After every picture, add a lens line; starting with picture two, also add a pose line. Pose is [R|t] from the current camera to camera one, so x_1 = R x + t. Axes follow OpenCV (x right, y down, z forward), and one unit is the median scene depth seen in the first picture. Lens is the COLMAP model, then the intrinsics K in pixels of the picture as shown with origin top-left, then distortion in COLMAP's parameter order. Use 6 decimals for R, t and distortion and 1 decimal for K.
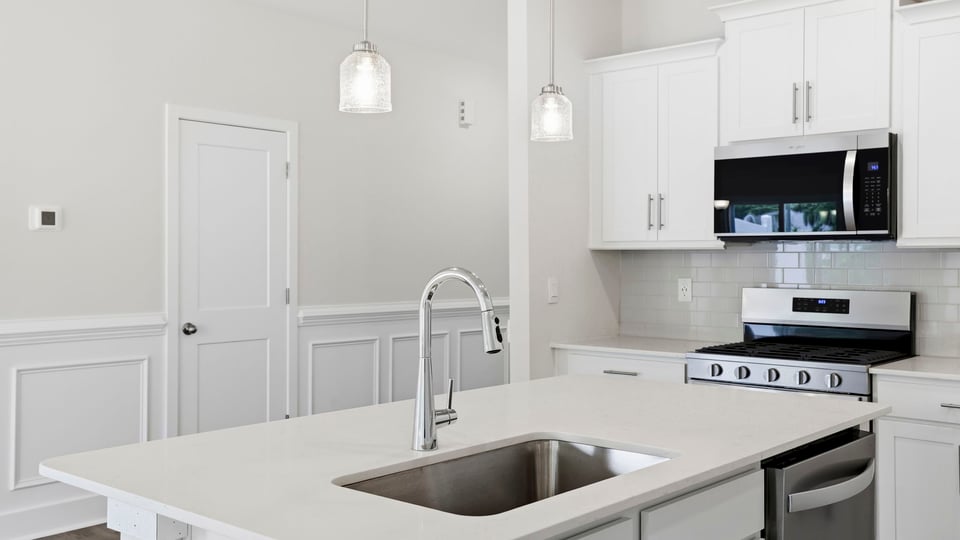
lens RADIAL K [[937.1, 0, 478.0], [0, 937.1, 259.7], [0, 0, 1]] dist [0.051761, 0.000000]
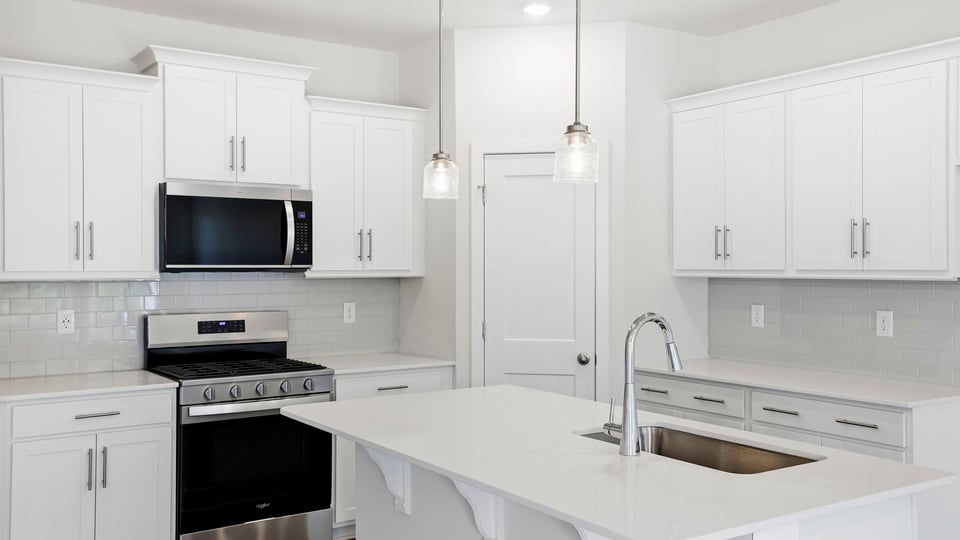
lens RADIAL K [[849.5, 0, 482.3], [0, 849.5, 268.0], [0, 0, 1]] dist [-0.010559, -0.008140]
pose [[0.239879, -0.005861, 0.970785, -0.598120], [-0.001358, 0.999979, 0.006373, -0.032373], [-0.970802, -0.002847, 0.239866, 0.455661]]
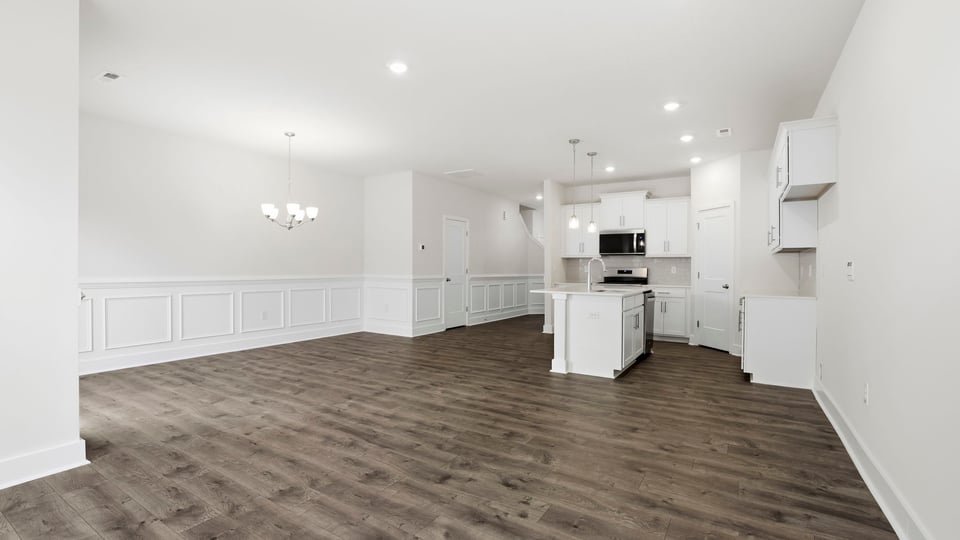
lens RADIAL K [[423.7, 0, 482.1], [0, 423.7, 265.9], [0, 0, 1]] dist [-0.024811, 0.003537]
pose [[0.986963, 0.006292, 0.160824, -0.524029], [-0.005644, 0.999974, -0.004487, 0.035557], [-0.160848, 0.003521, 0.986973, -0.661022]]
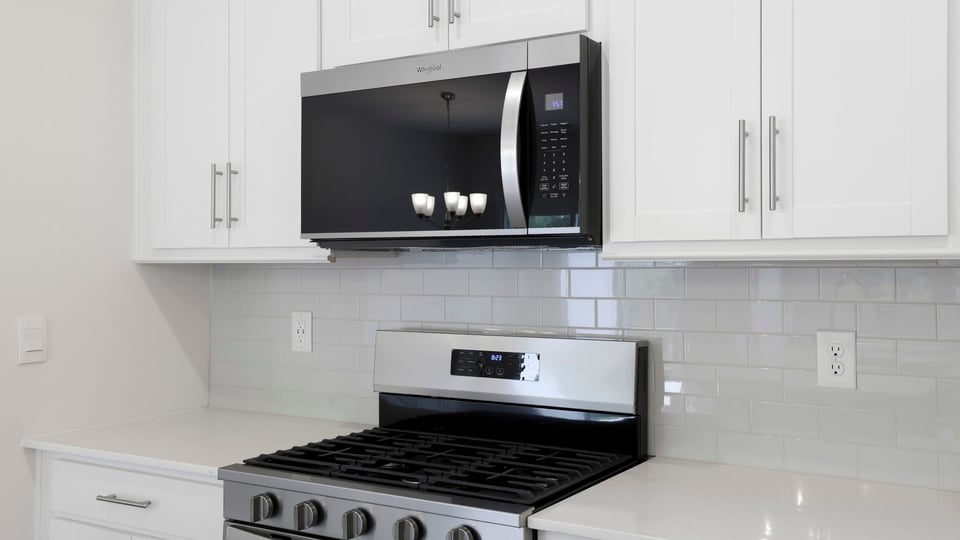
lens RADIAL K [[937.1, 0, 474.7], [0, 937.1, 253.3], [0, 0, 1]] dist [0.051761, 0.000000]
pose [[0.987765, -0.001294, 0.155947, 0.276807], [0.003758, 0.999873, -0.015511, -0.008533], [-0.155907, 0.015907, 0.987644, 0.474601]]
